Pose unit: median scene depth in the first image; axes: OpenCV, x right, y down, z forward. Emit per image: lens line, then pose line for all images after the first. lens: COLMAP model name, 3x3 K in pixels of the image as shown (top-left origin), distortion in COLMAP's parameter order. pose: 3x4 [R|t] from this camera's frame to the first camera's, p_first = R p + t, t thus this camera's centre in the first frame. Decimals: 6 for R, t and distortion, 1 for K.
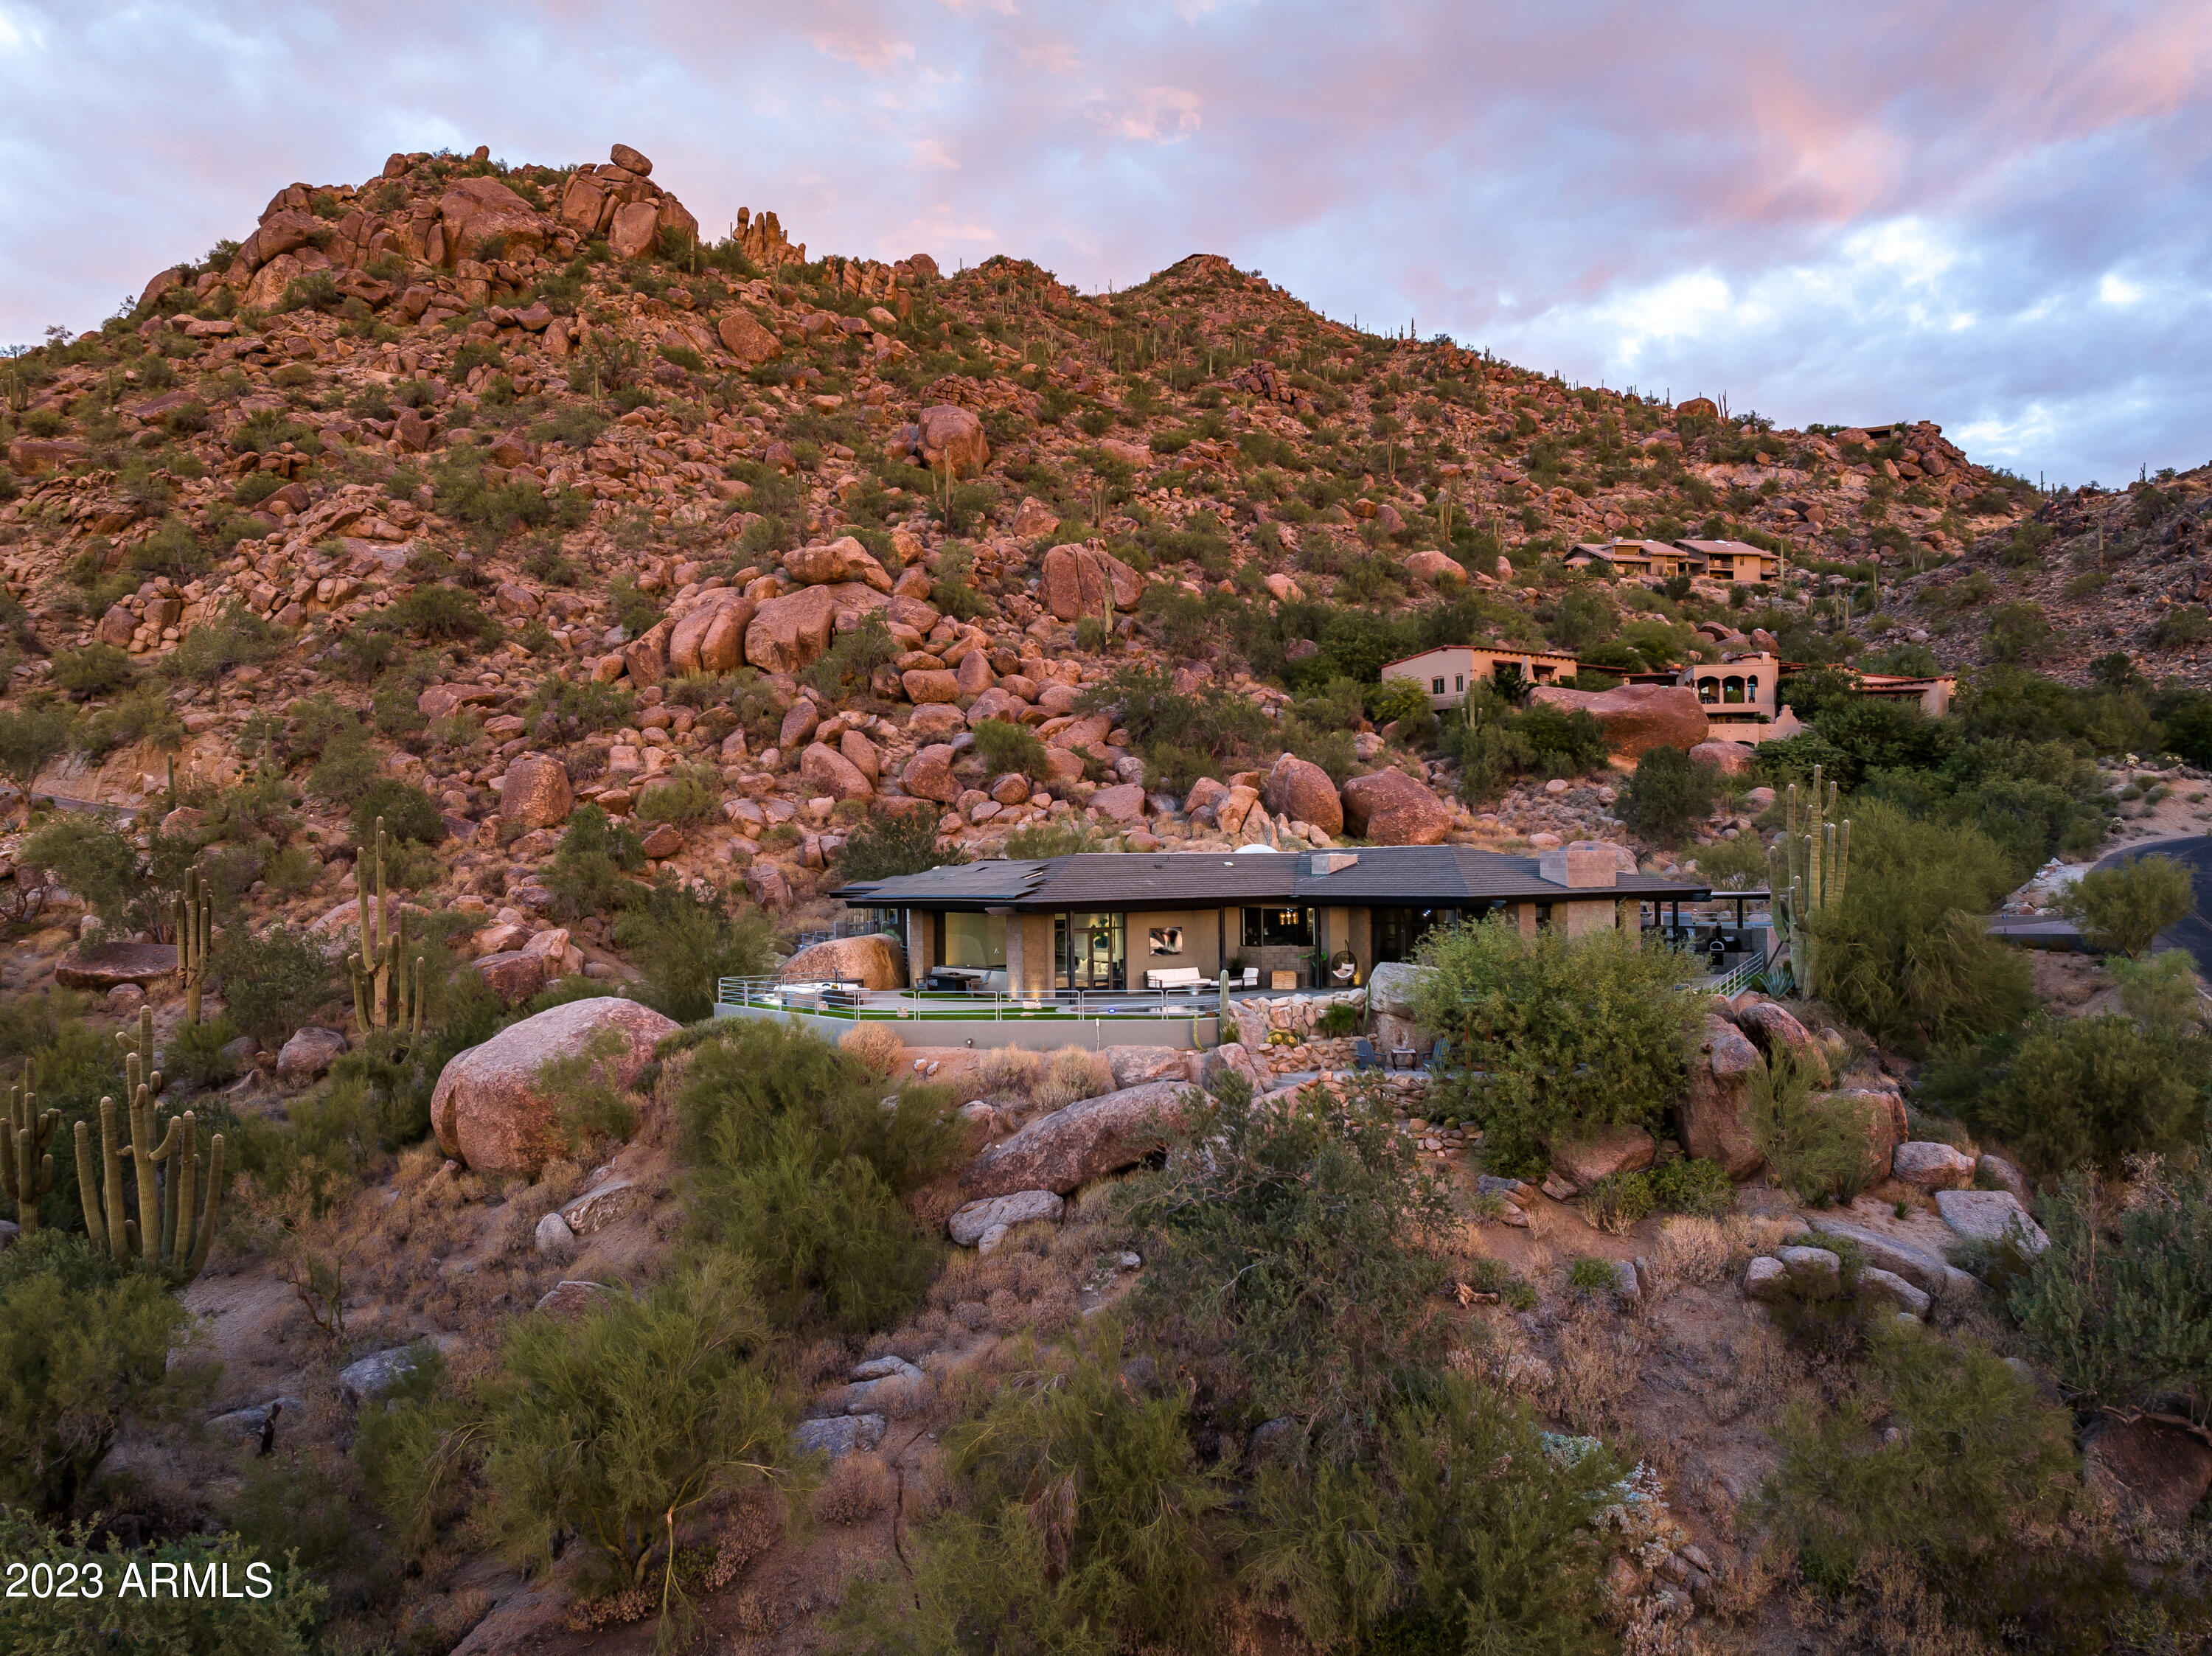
lens RADIAL K [[1656.5, 0, 1138.3], [0, 1656.5, 858.9], [0, 0, 1]] dist [-0.032558, 0.008266]
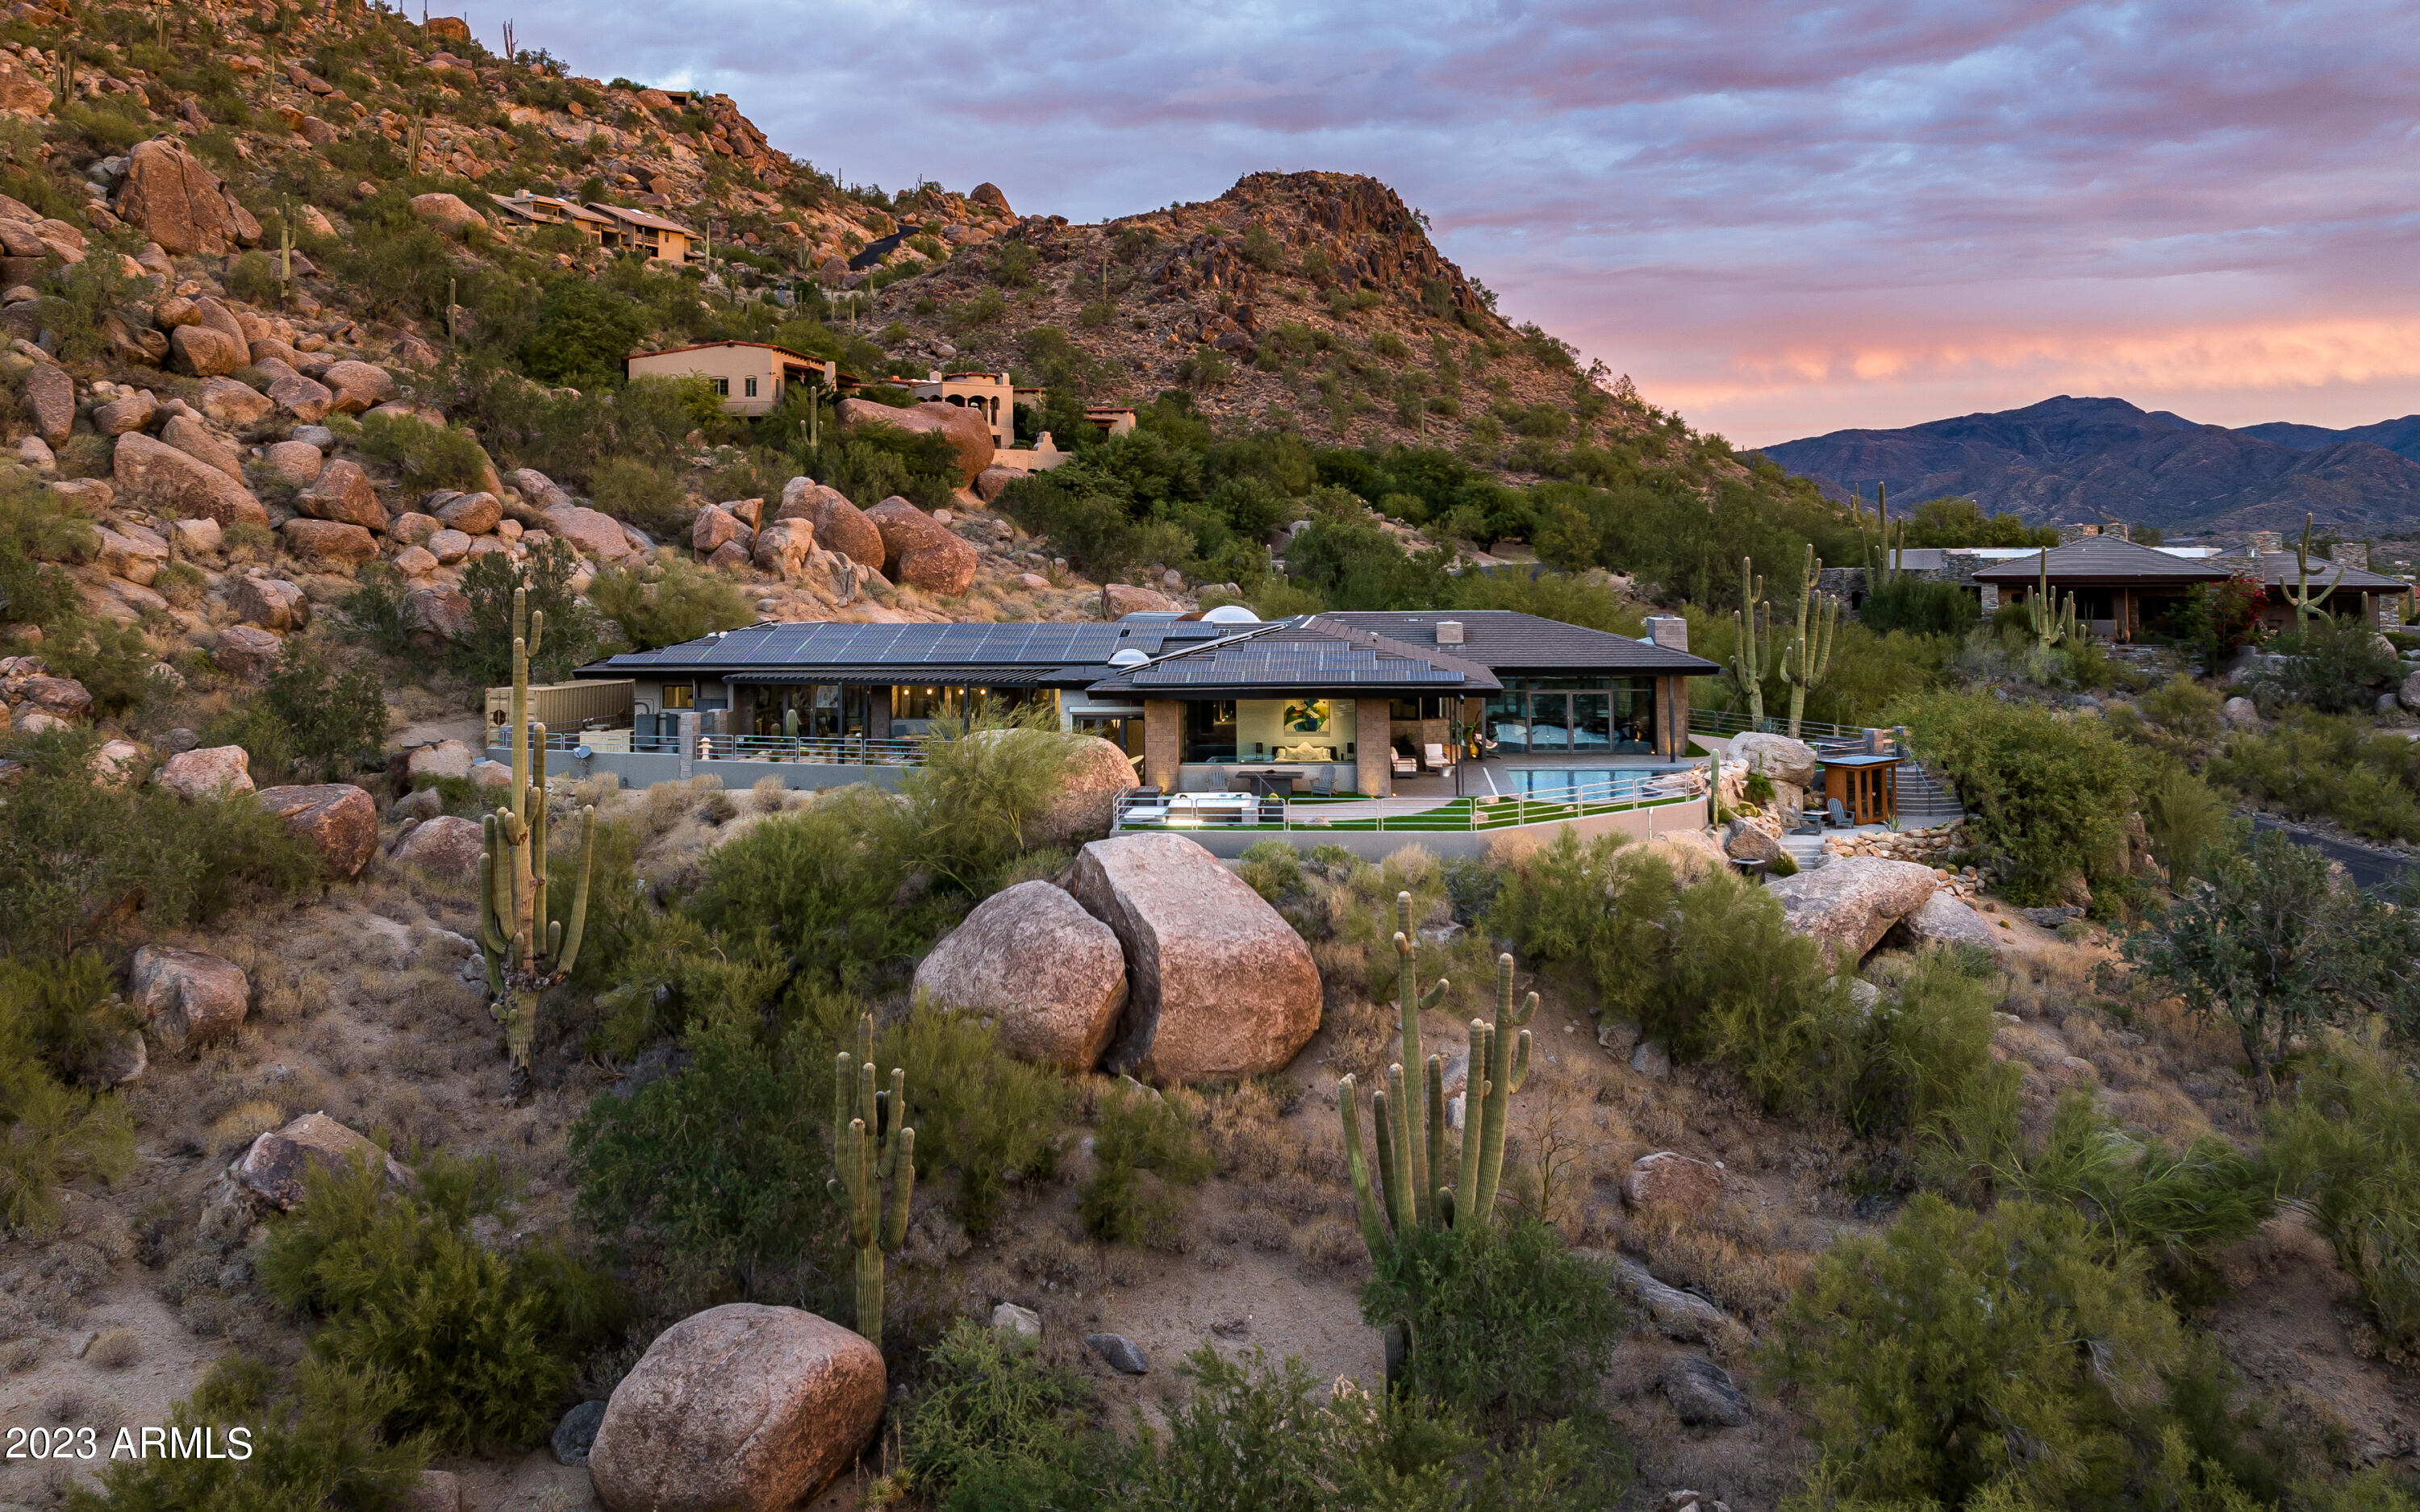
lens RADIAL K [[2007.1, 0, 1147.3], [0, 2007.1, 501.6], [0, 0, 1]] dist [0.008367, -0.036529]
pose [[0.700803, 0.024487, 0.712934, -0.329473], [-0.004175, 0.999534, -0.030227, -0.014399], [-0.713343, 0.018207, 0.700579, 0.112030]]
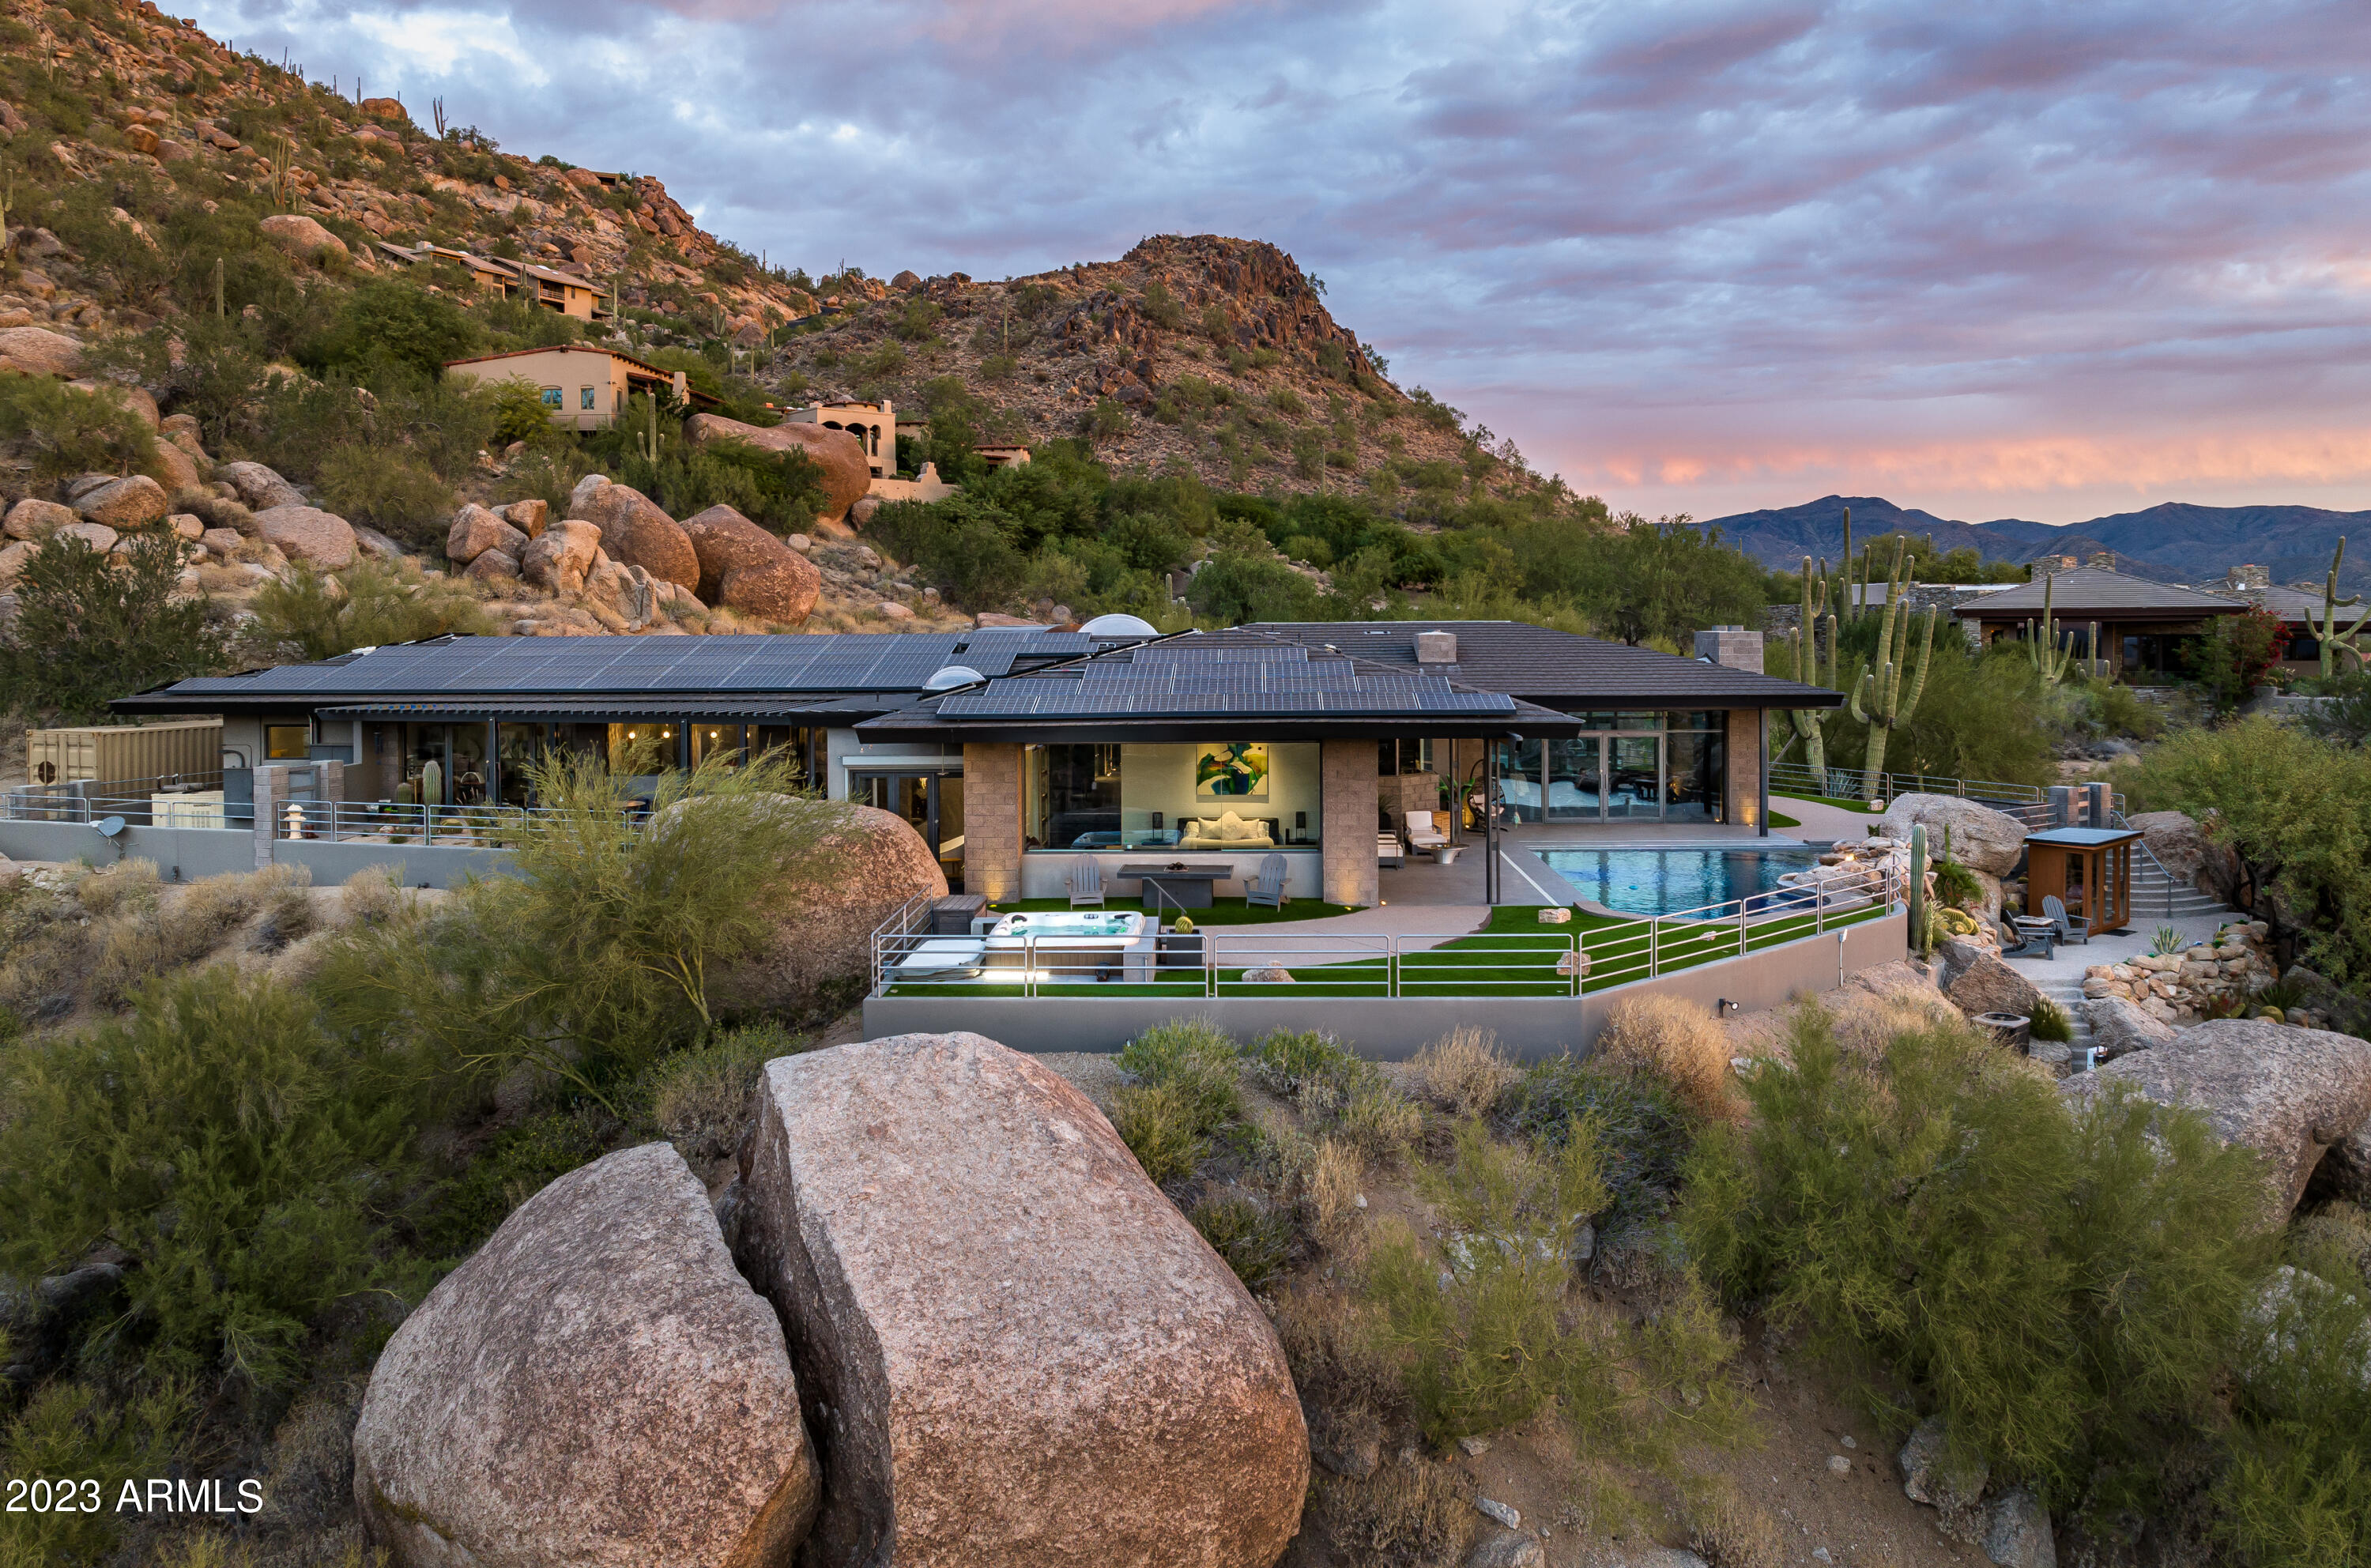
lens RADIAL K [[1705.4, 0, 1169.2], [0, 1705.4, 693.7], [0, 0, 1]] dist [-0.011542, 0.004384]
pose [[0.654897, -0.020804, 0.755432, -0.183876], [-0.007914, 0.999377, 0.034382, -0.000507], [-0.755677, -0.028495, 0.654324, 0.240063]]
